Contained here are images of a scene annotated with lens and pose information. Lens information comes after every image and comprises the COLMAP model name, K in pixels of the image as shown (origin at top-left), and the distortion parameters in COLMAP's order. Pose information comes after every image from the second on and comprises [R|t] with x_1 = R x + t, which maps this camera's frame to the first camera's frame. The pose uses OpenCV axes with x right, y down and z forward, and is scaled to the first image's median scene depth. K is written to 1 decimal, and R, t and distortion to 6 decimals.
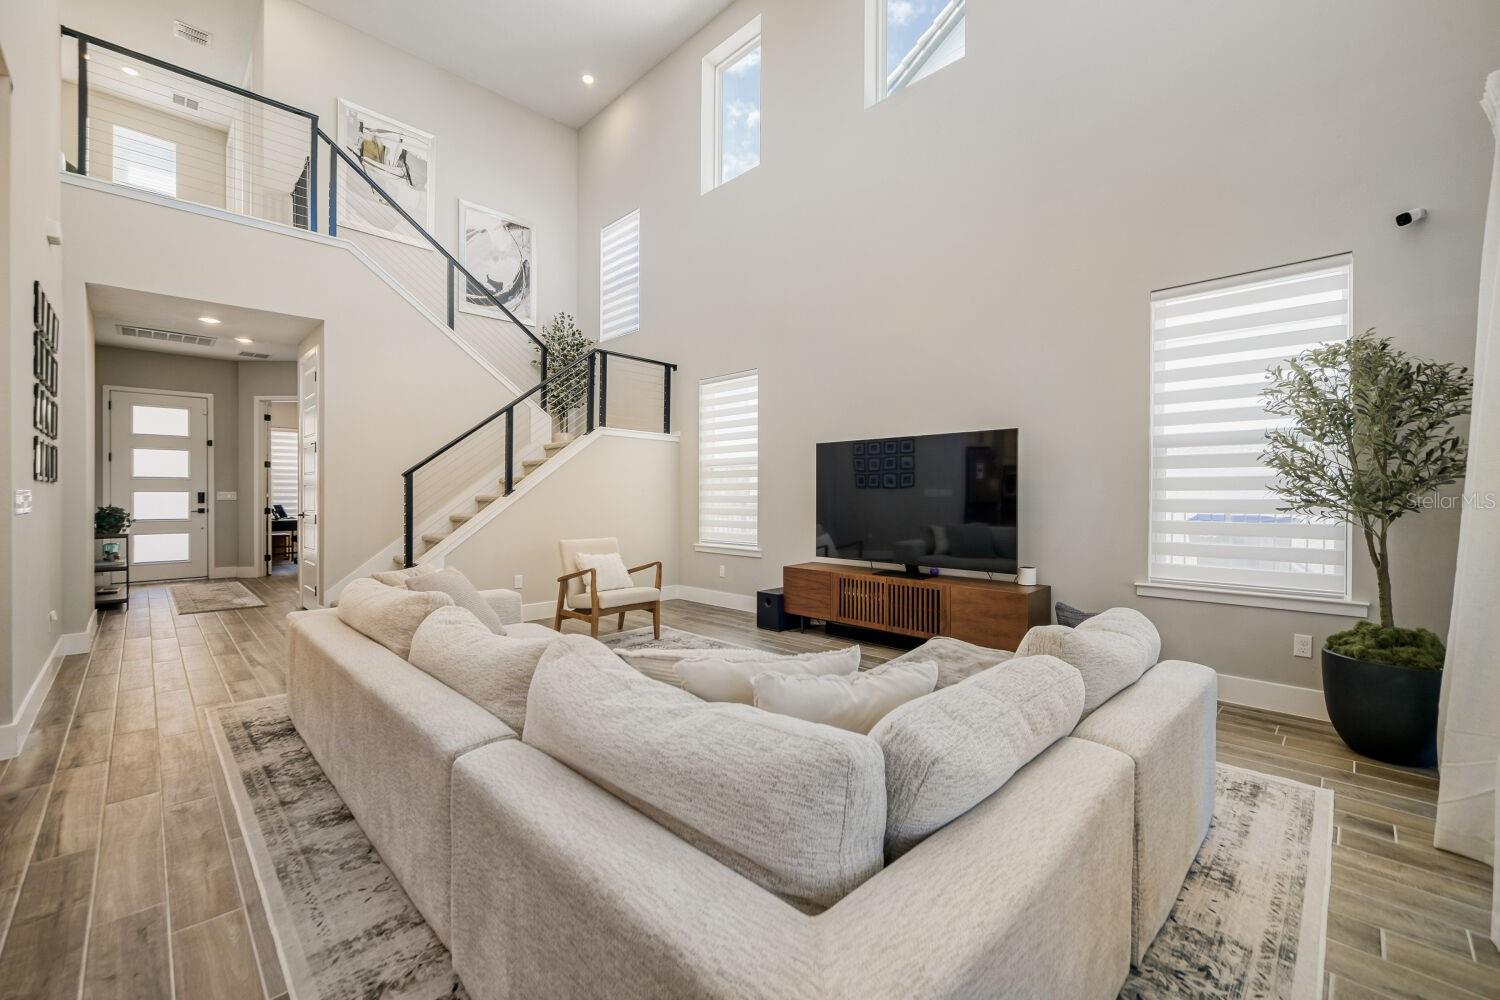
lens RADIAL K [[607.1, 0, 745.6], [0, 607.1, 496.5], [0, 0, 1]] dist [0.000059, -0.000839]
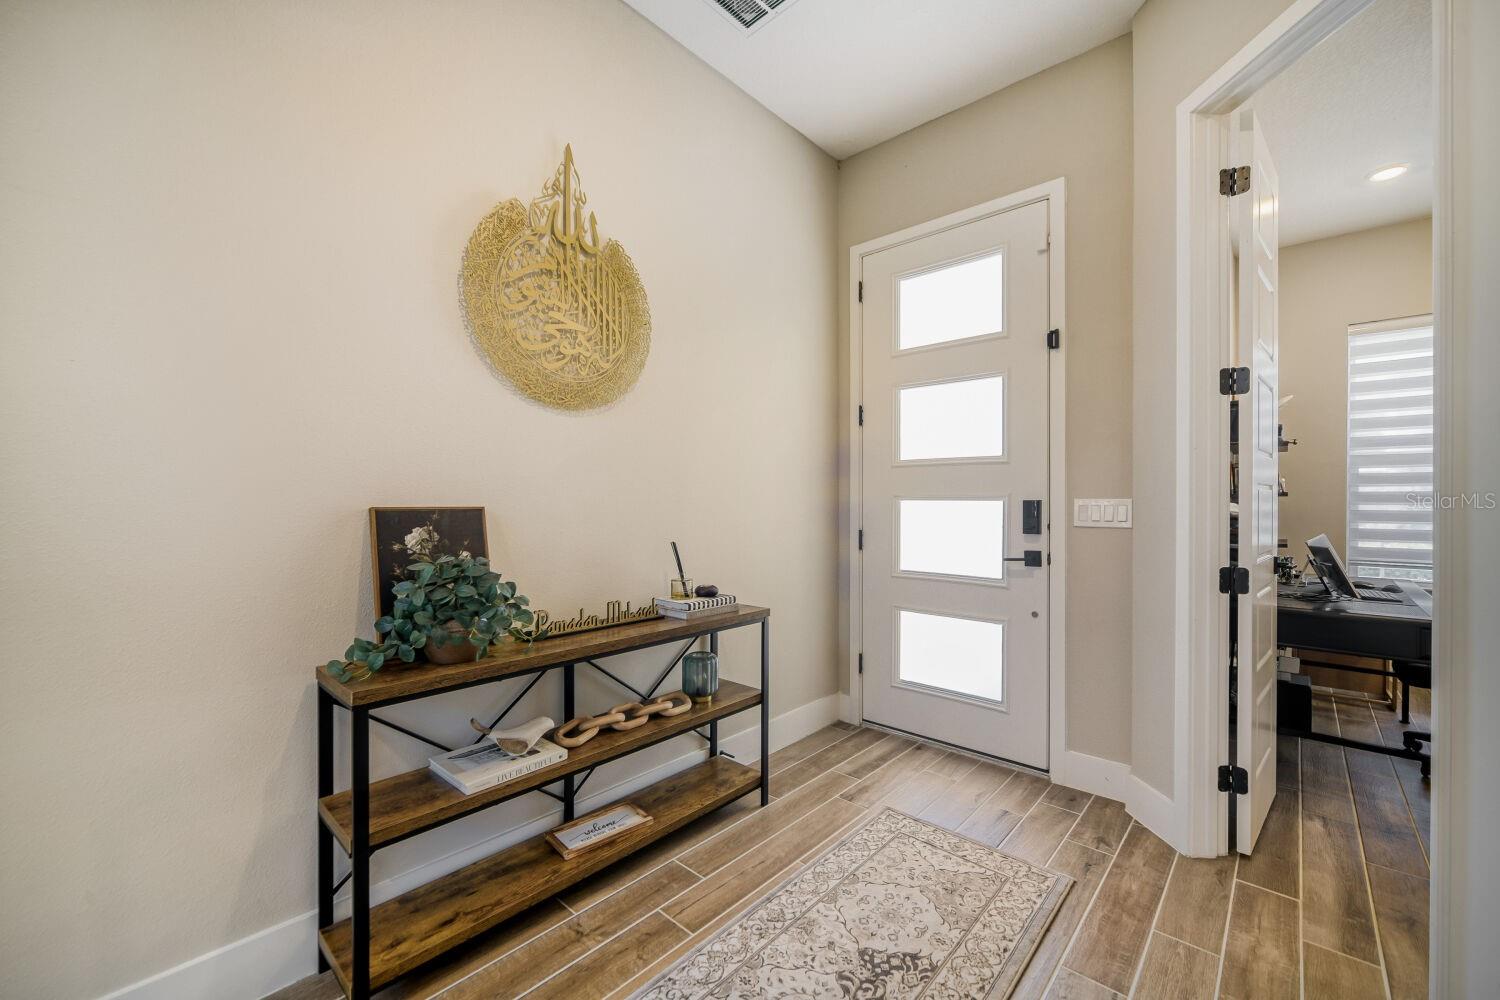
lens RADIAL K [[607.1, 0, 743.9], [0, 607.1, 500.6], [0, 0, 1]] dist [0.000059, -0.000839]
pose [[0.055026, -0.000652, -0.998485, -0.698603], [-0.006761, 0.999977, -0.001025, -0.006591], [0.998462, 0.006807, 0.055020, 0.987681]]
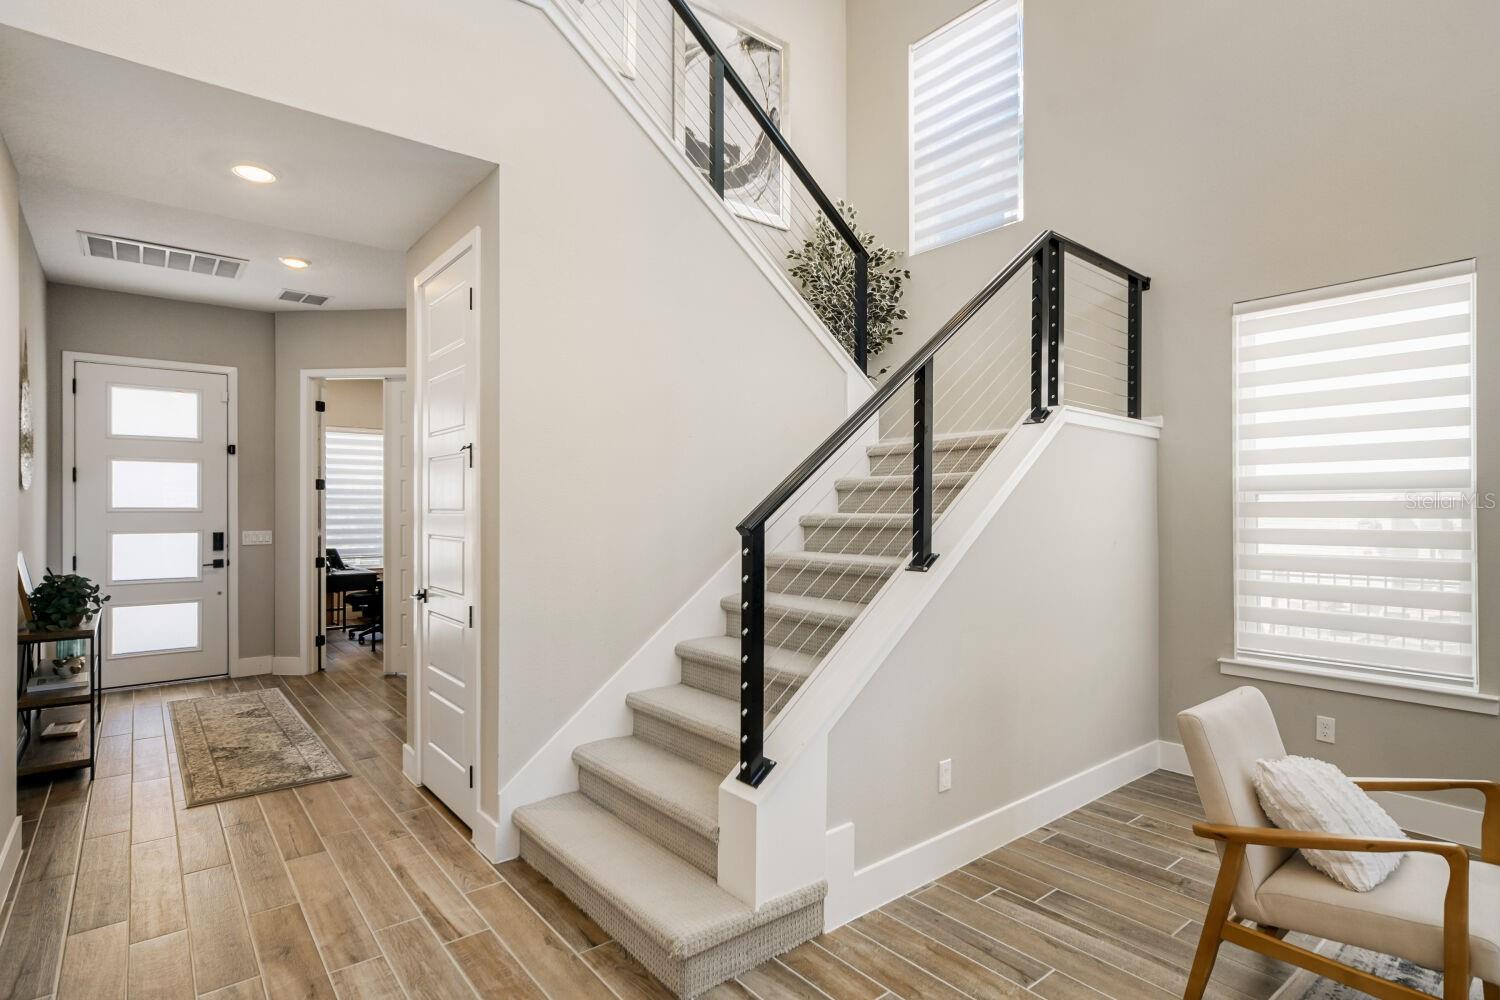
lens RADIAL K [[745.1, 0, 751.7], [0, 745.1, 506.4], [0, 0, 1]] dist [0.003982, -0.000454]
pose [[0.995609, -0.002131, -0.093585, -0.366343], [0.001710, 0.999988, -0.004586, -0.033639], [0.093593, 0.004406, 0.995601, 0.381648]]
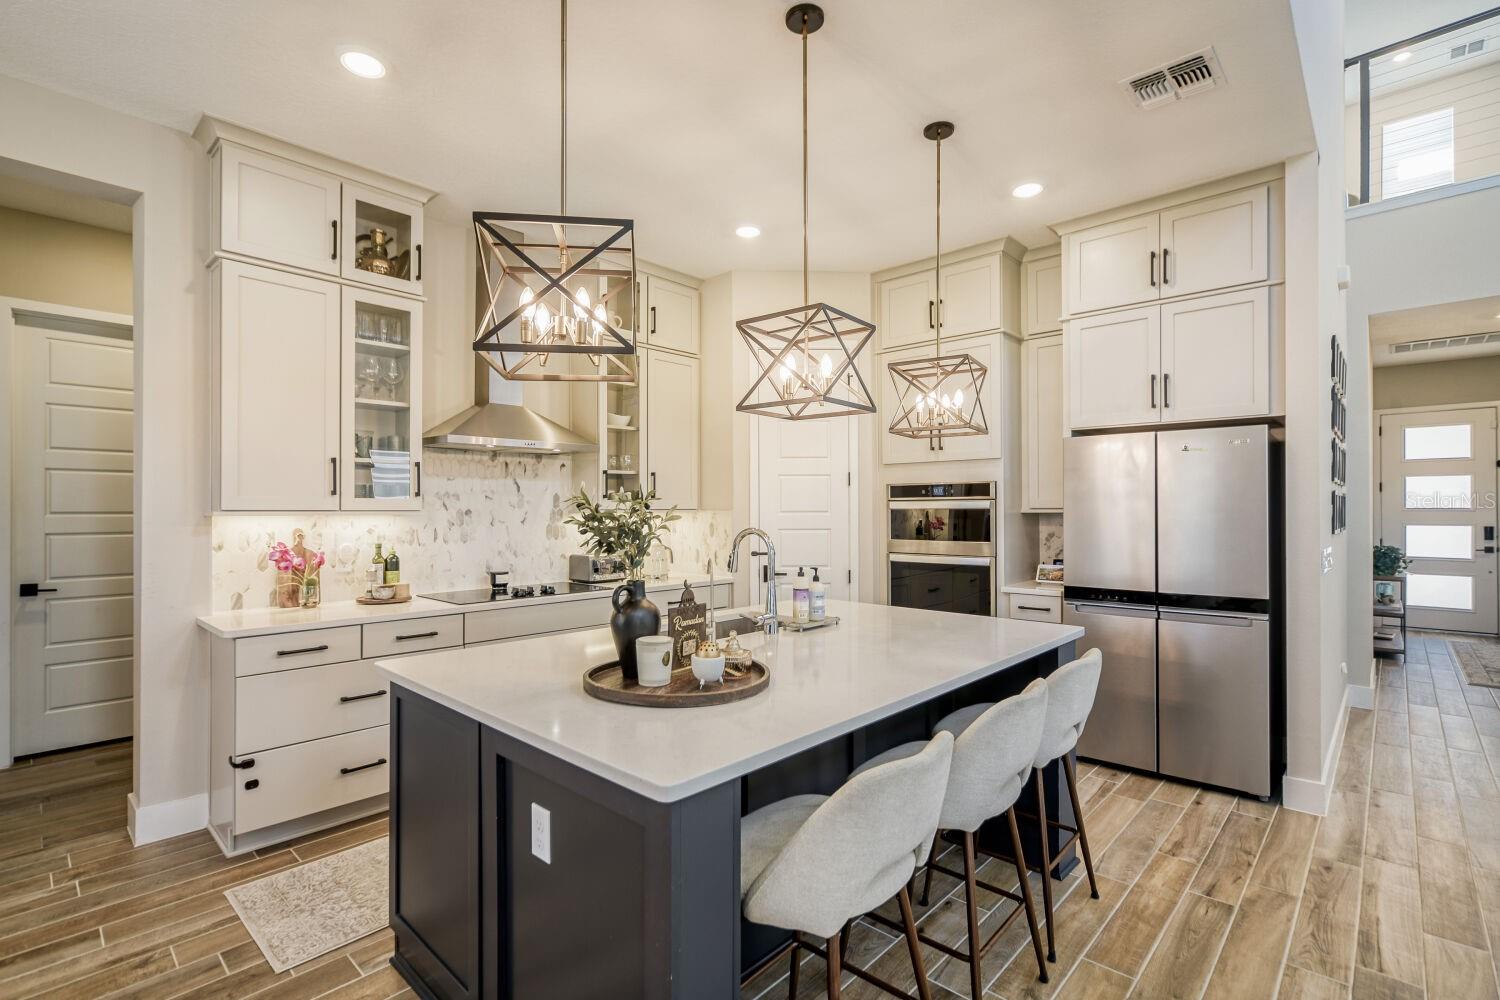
lens RADIAL K [[702.1, 0, 748.2], [0, 702.1, 501.9], [0, 0, 1]] dist [-0.001622, -0.000783]
pose [[0.040658, -0.009892, -0.999124, -0.027871], [-0.005426, 0.999934, -0.010121, -0.029085], [0.999158, 0.005832, 0.040601, -0.003007]]
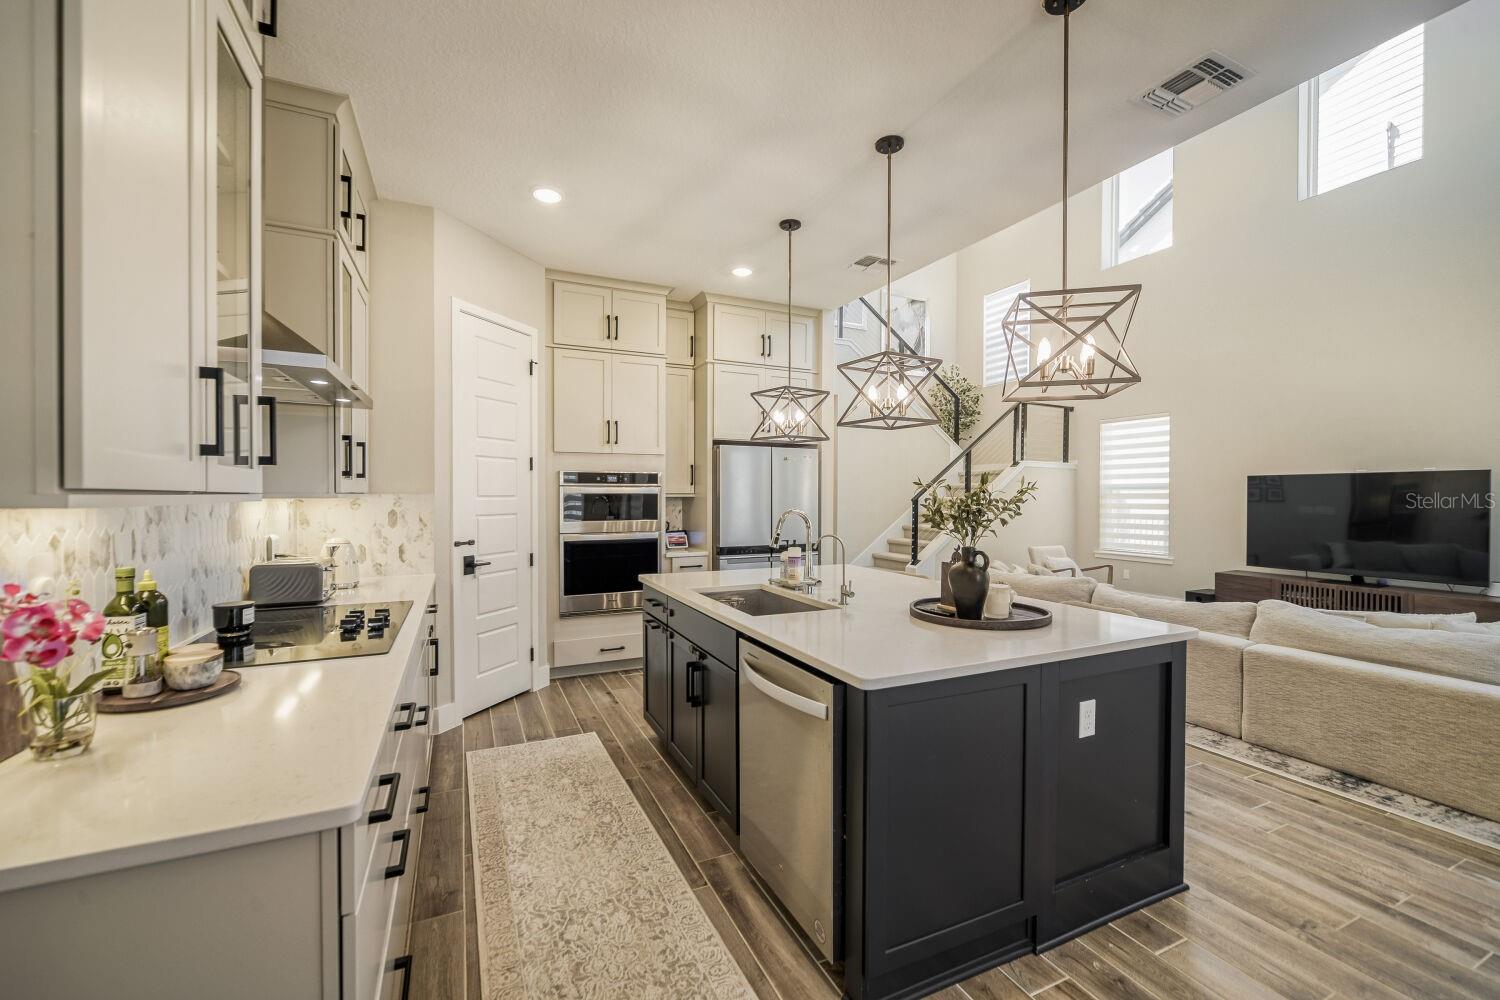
lens RADIAL K [[607.1, 0, 748.7], [0, 607.1, 496.4], [0, 0, 1]] dist [0.000059, -0.000839]
pose [[0.941407, 0.003166, -0.337257, -0.314318], [-0.004756, 0.999981, -0.003887, -0.025260], [0.337238, 0.005263, 0.941405, -0.382766]]
